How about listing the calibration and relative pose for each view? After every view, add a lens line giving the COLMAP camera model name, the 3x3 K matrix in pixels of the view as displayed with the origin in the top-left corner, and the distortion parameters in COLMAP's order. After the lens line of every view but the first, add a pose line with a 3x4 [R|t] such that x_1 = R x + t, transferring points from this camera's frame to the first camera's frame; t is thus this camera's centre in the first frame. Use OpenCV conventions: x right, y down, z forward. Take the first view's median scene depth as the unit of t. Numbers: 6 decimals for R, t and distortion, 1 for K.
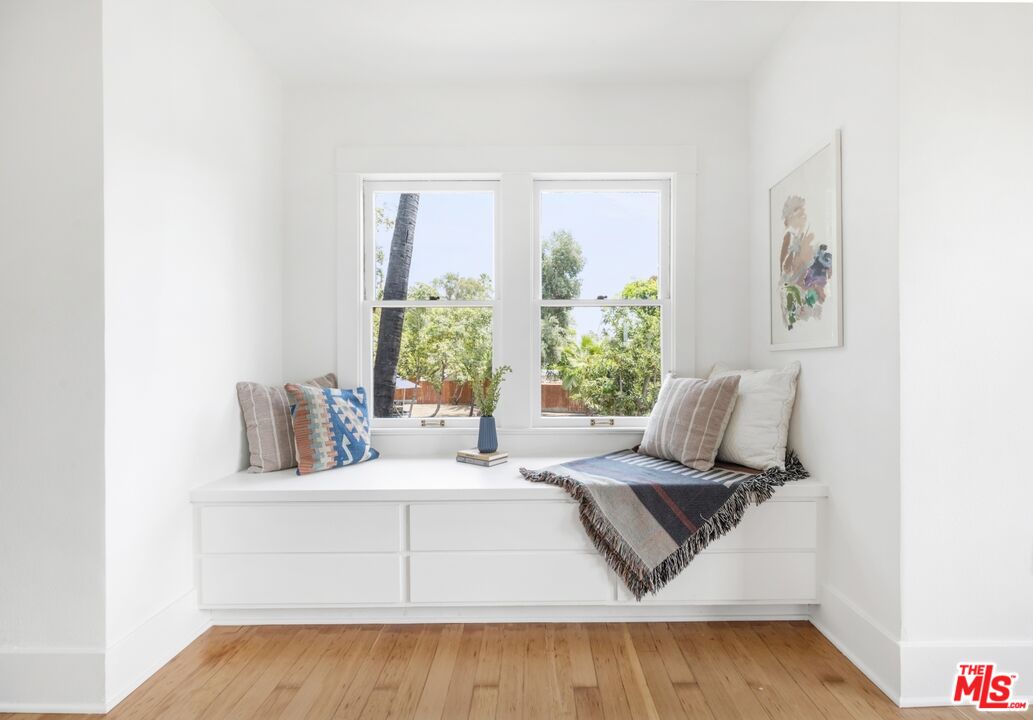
lens RADIAL K [[520.9, 0, 519.8], [0, 520.9, 352.1], [0, 0, 1]] dist [0.000725, 0.000498]
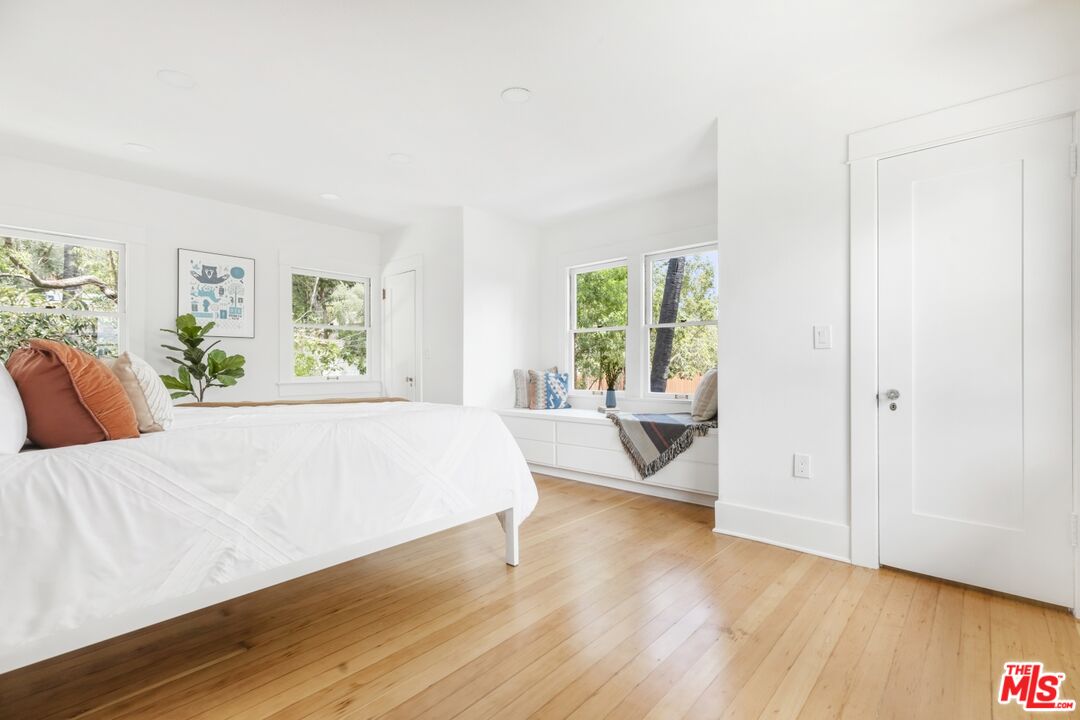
lens RADIAL K [[508.9, 0, 538.5], [0, 508.9, 361.9], [0, 0, 1]] dist [-0.005265, -0.000292]
pose [[0.732627, -0.001476, -0.680628, 1.063927], [-0.003391, 0.999977, -0.005819, 0.038480], [0.680622, 0.006571, 0.732606, -0.575549]]
